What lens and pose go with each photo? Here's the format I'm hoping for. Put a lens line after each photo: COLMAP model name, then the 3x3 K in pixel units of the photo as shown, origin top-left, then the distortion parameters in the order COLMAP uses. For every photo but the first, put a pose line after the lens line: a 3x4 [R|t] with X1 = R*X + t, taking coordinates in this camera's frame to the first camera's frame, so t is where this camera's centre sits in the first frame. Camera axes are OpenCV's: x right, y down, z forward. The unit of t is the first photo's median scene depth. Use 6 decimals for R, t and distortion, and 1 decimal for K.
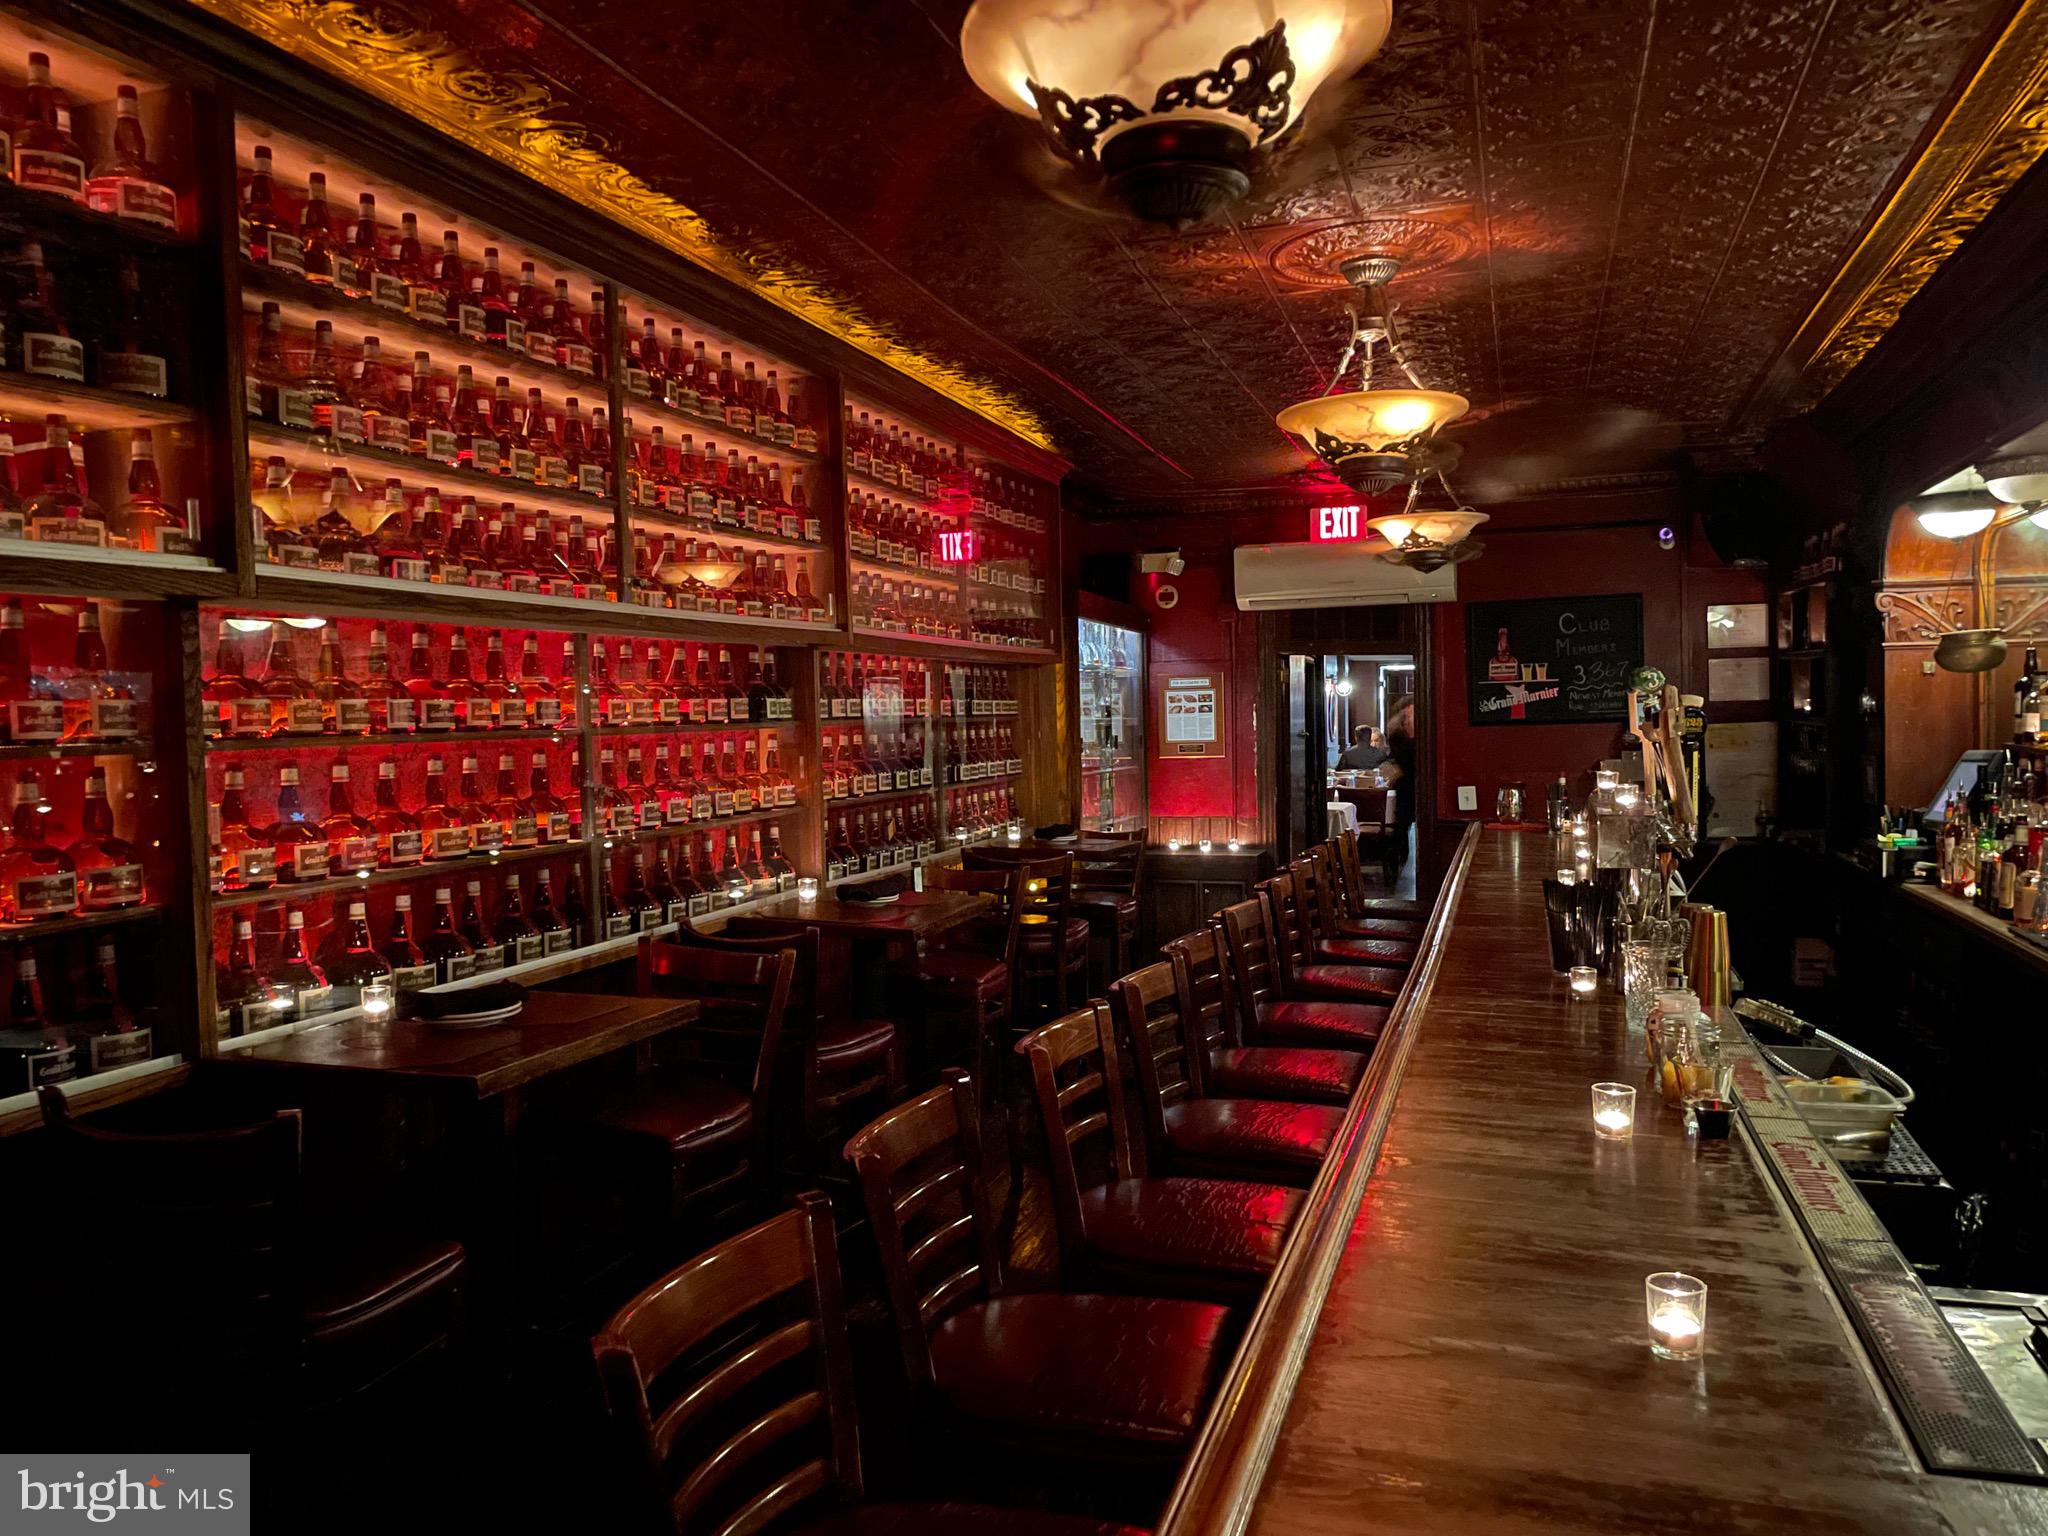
lens RADIAL K [[1517.1, 0, 1018.9], [0, 1517.1, 772.4], [0, 0, 1]] dist [0.010595, 0.000201]
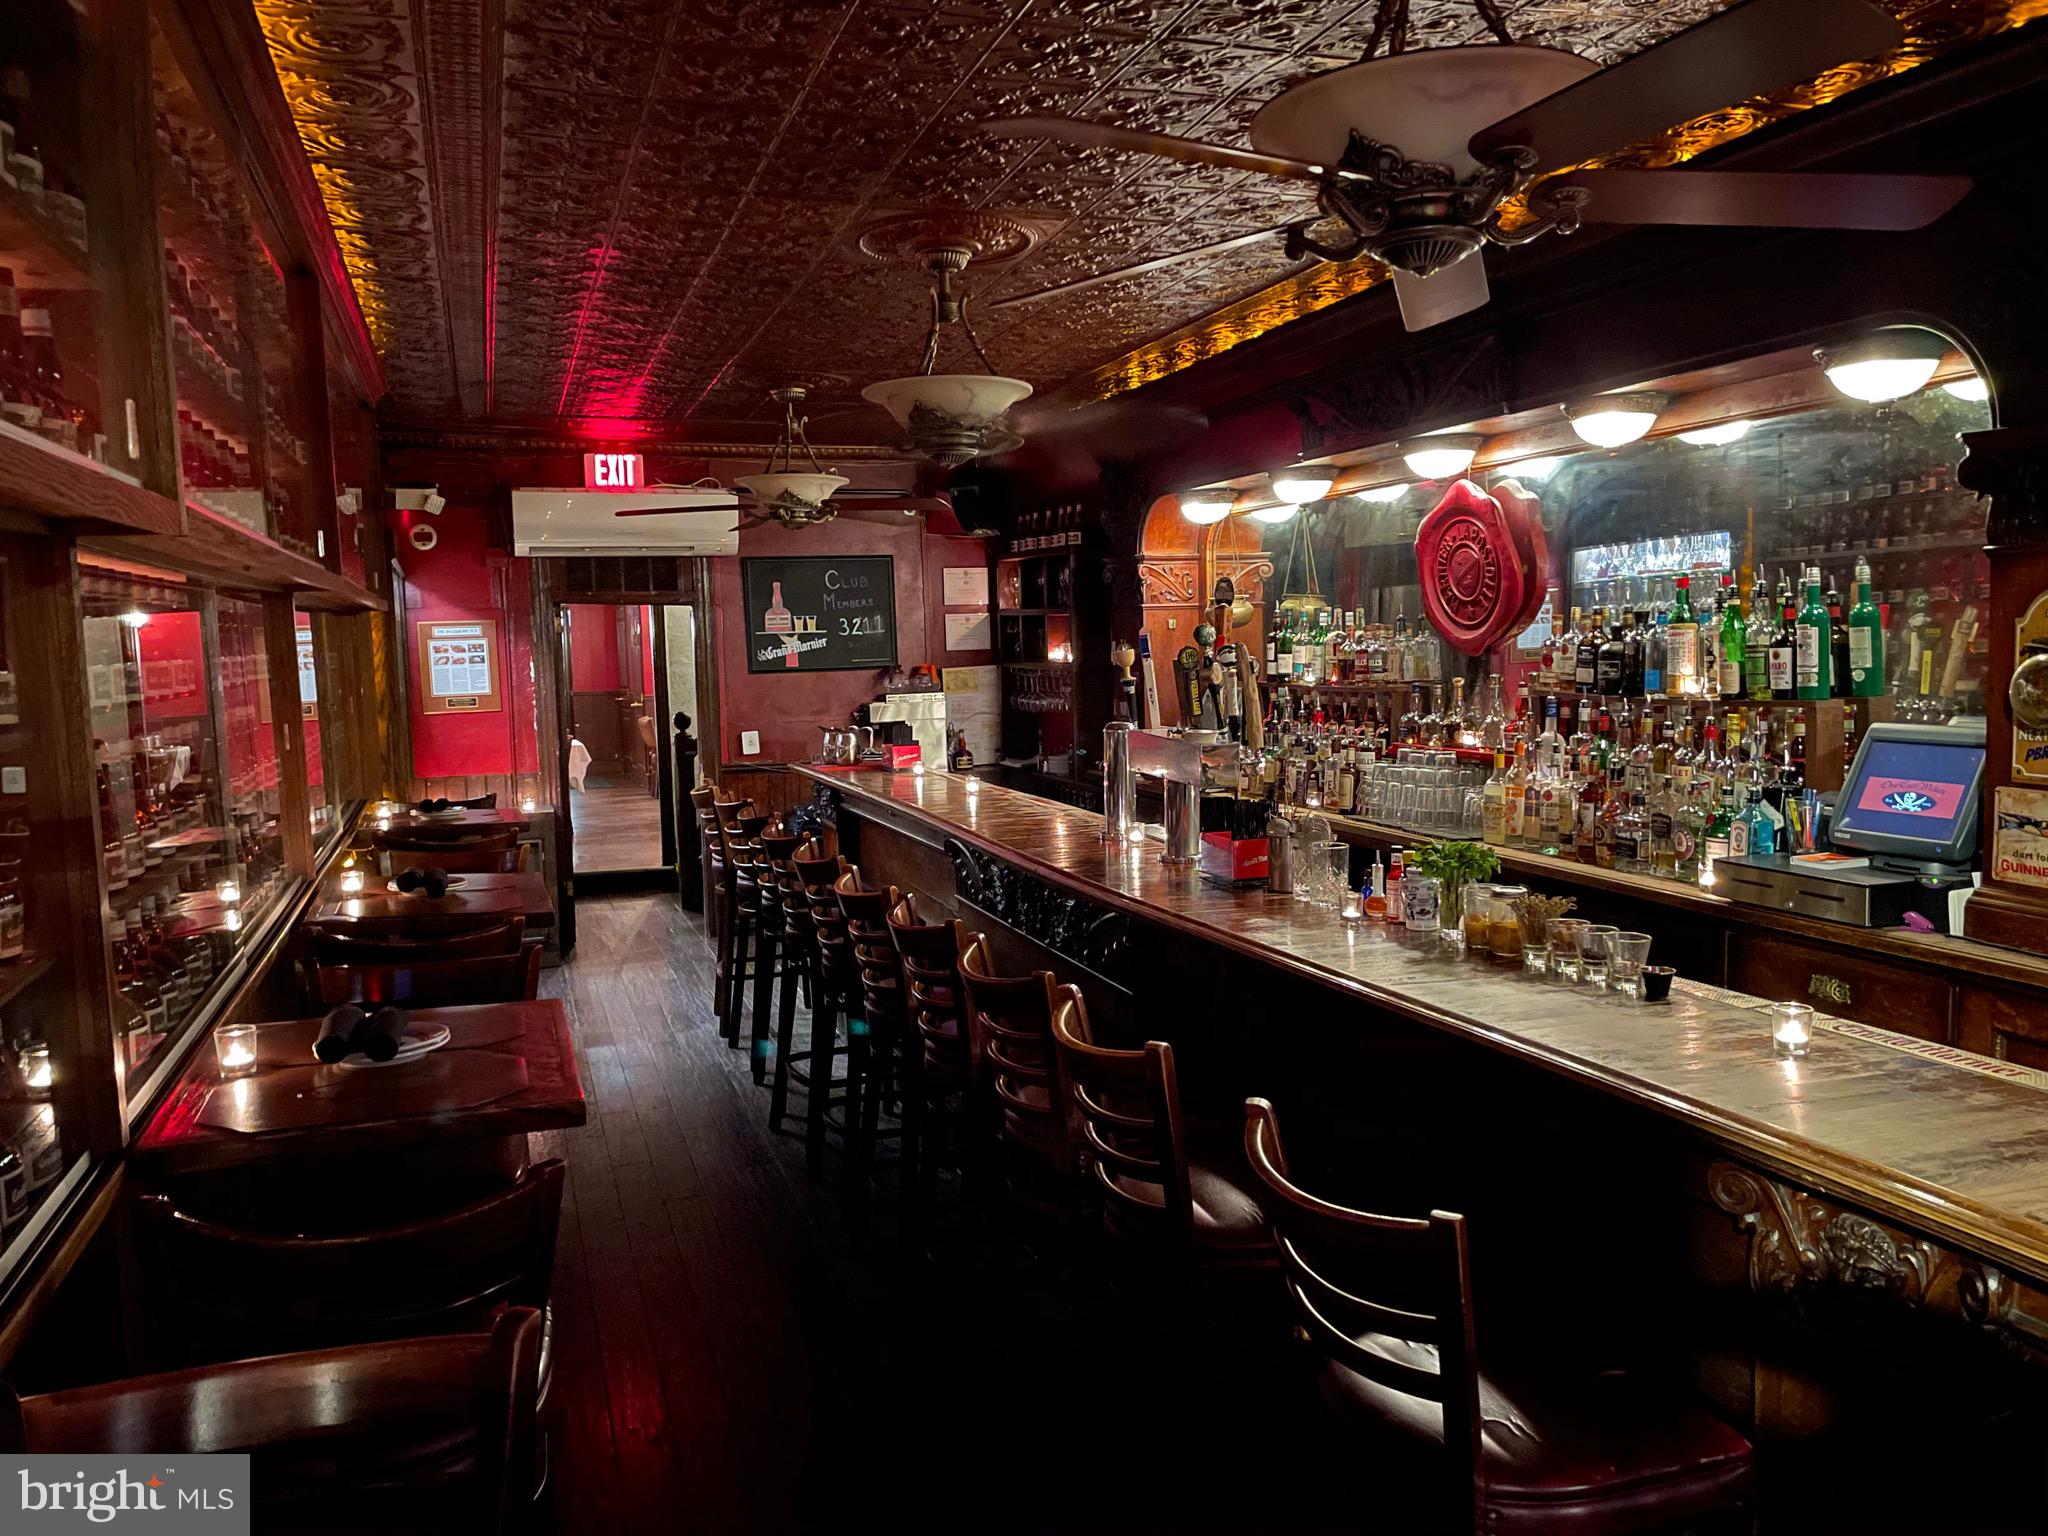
lens RADIAL K [[1517.1, 0, 1024.0], [0, 1517.1, 768.0], [0, 0, 1]] dist [0.010595, 0.000201]
pose [[0.782438, -0.050301, 0.620694, -0.210182], [0.031058, 0.998644, 0.041779, -0.003935], [-0.621954, -0.013412, 0.782939, 0.058380]]
